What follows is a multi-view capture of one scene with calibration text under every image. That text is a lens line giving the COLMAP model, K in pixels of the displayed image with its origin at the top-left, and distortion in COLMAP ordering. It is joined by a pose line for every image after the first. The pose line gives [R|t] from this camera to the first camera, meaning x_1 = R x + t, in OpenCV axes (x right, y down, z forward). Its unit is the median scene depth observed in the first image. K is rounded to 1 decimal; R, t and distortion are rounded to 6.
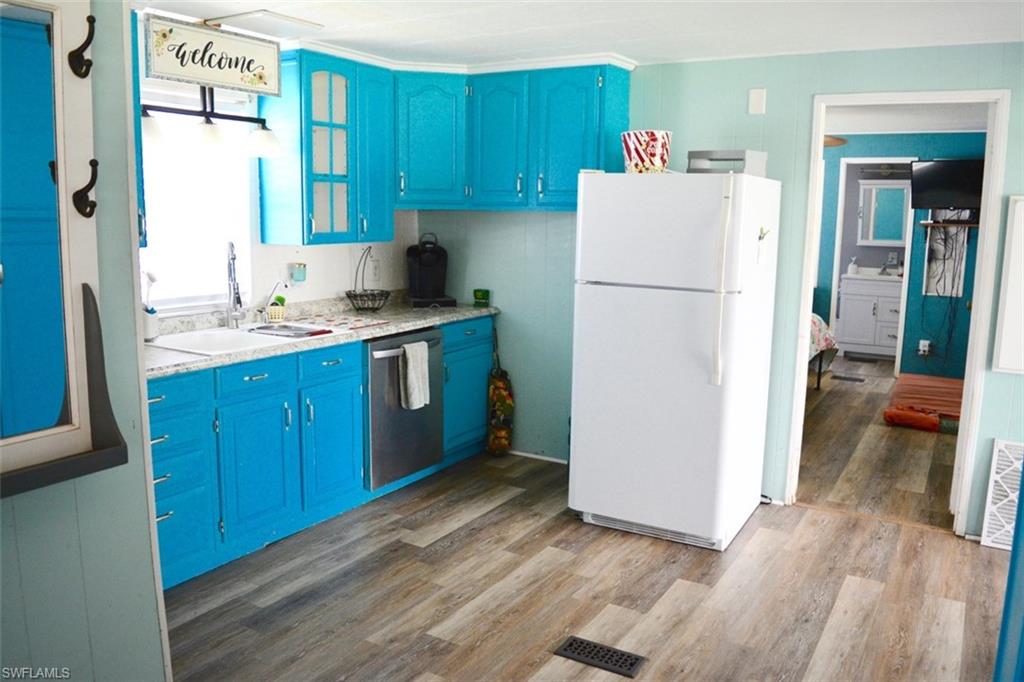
lens RADIAL K [[816.5, 0, 512.0], [0, 816.5, 341.0], [0, 0, 1]] dist [-0.095743, 0.015660]
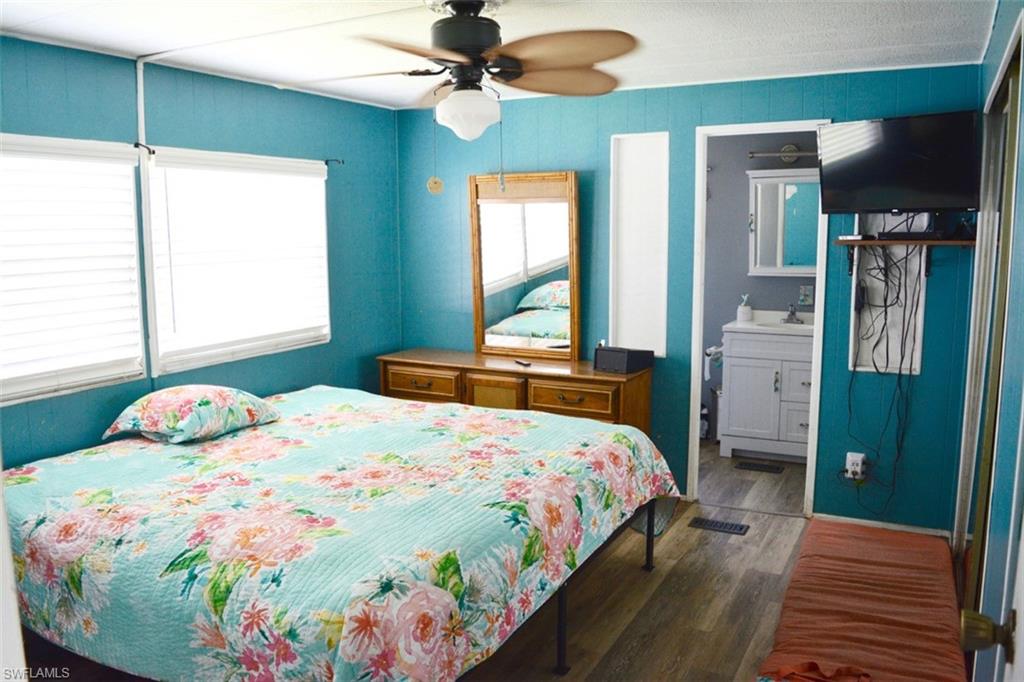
lens RADIAL K [[816.5, 0, 512.0], [0, 816.5, 341.0], [0, 0, 1]] dist [-0.095743, 0.015660]
pose [[0.998346, -0.029293, 0.049467, 0.217471], [0.030367, 0.999316, -0.021111, -0.062073], [-0.048814, 0.022578, 0.998553, 0.387741]]
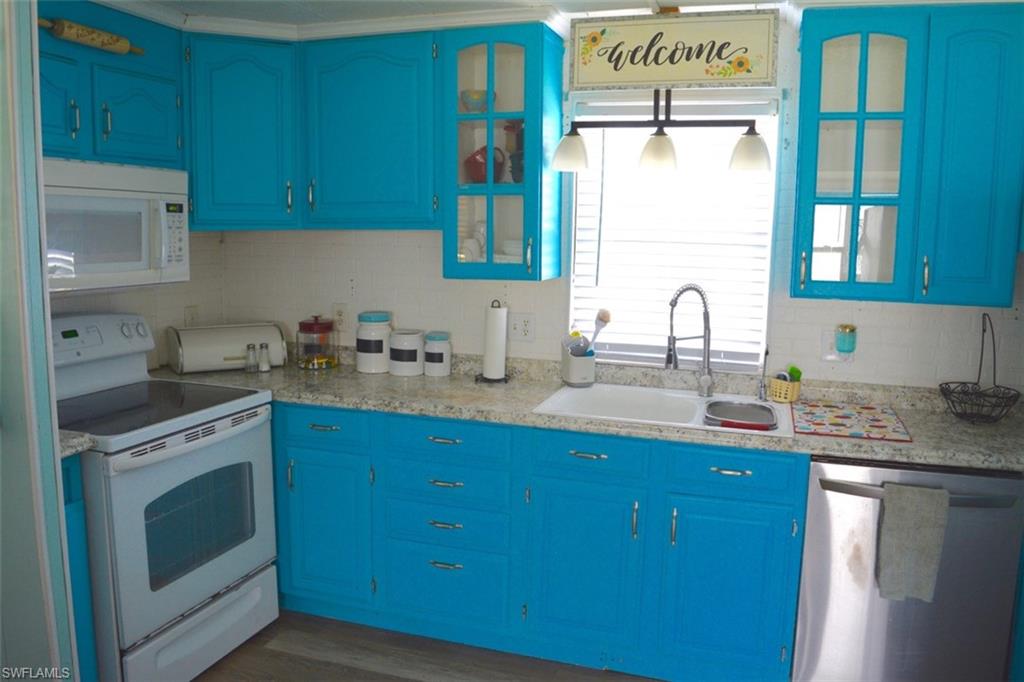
lens RADIAL K [[816.5, 0, 512.0], [0, 816.5, 341.0], [0, 0, 1]] dist [-0.095743, 0.015660]
pose [[0.217642, 0.120385, -0.968576, 0.425986], [-0.169873, 0.981891, 0.083869, -0.118680], [0.961132, 0.146281, 0.234151, 0.742466]]
